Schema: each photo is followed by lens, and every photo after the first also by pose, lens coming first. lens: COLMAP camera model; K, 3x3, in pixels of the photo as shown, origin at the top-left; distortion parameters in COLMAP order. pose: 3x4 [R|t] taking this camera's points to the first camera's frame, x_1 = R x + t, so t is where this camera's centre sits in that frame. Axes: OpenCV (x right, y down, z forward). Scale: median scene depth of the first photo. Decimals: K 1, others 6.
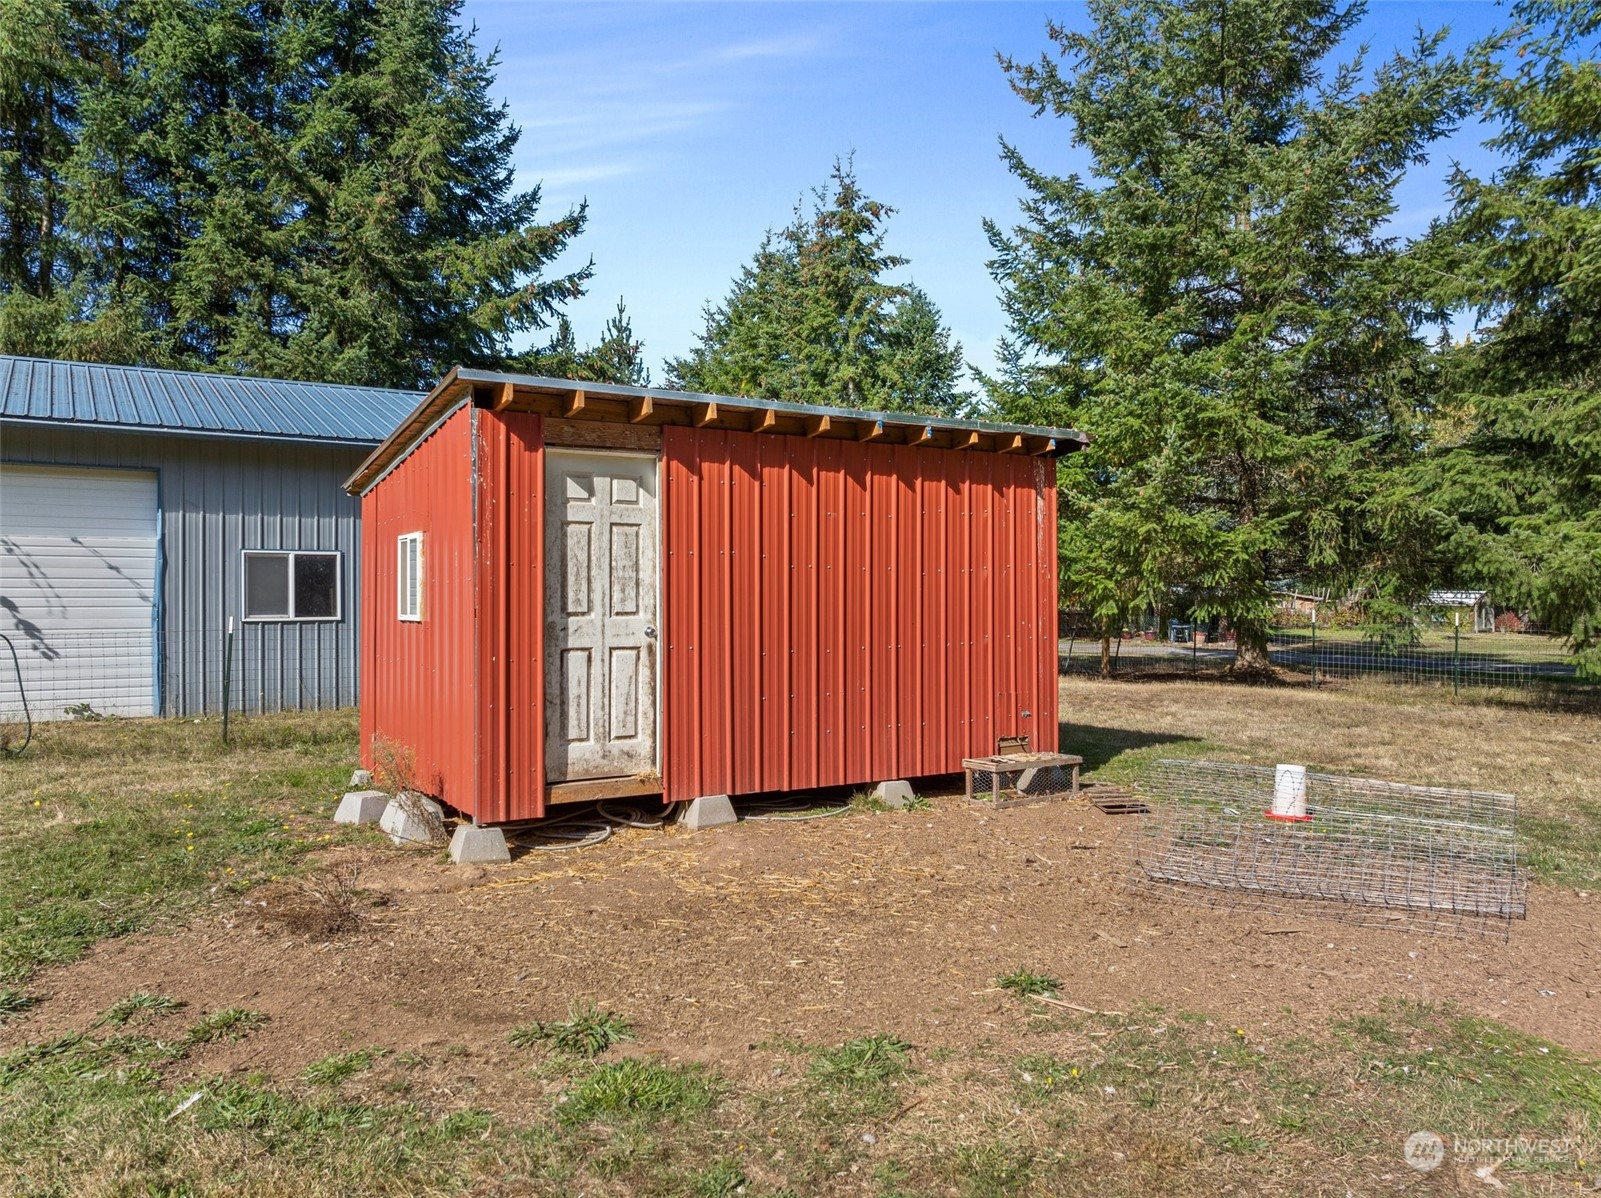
lens RADIAL K [[1133.5, 0, 800.5], [0, 1133.5, 599.0], [0, 0, 1]] dist [-0.044632, 0.024253]
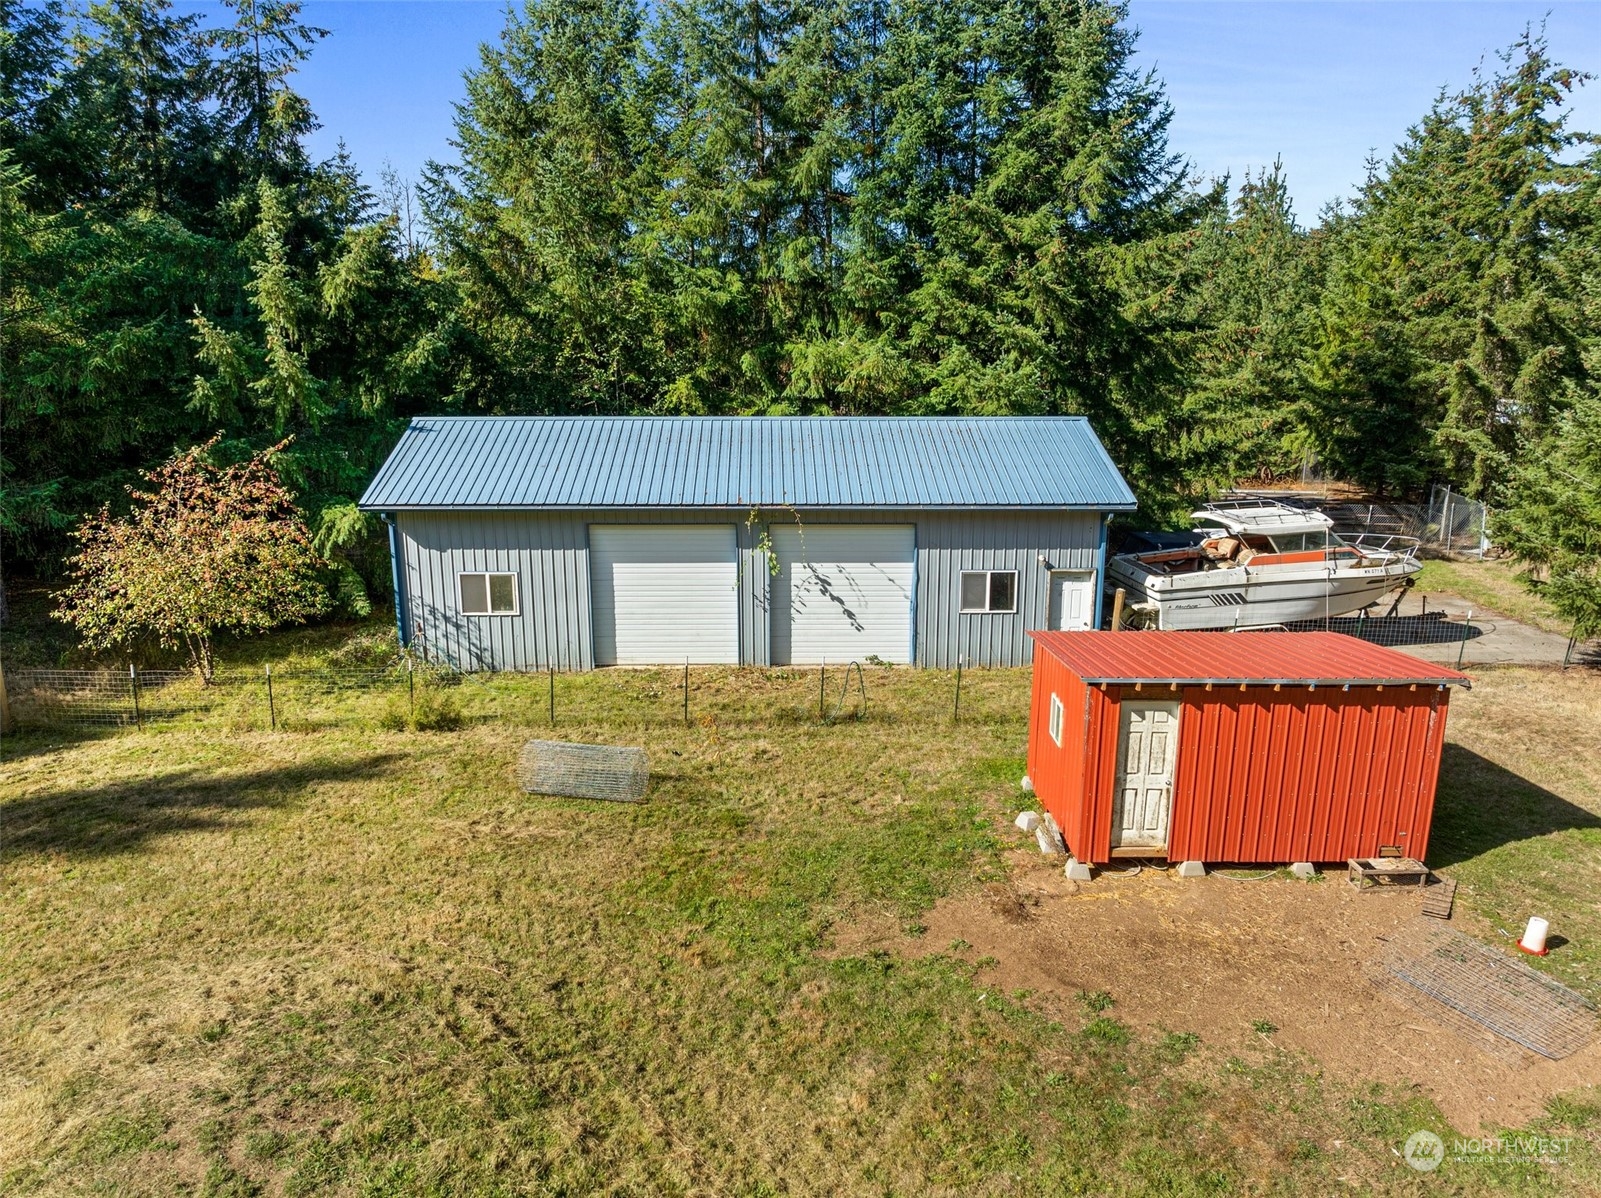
lens RADIAL K [[1133.5, 0, 800.5], [0, 1133.5, 599.0], [0, 0, 1]] dist [-0.044632, 0.024253]
pose [[0.848512, 0.130216, -0.512905, 0.197209], [-0.004296, 0.970914, 0.239388, -0.504699], [0.529159, -0.200920, 0.824392, -0.621841]]
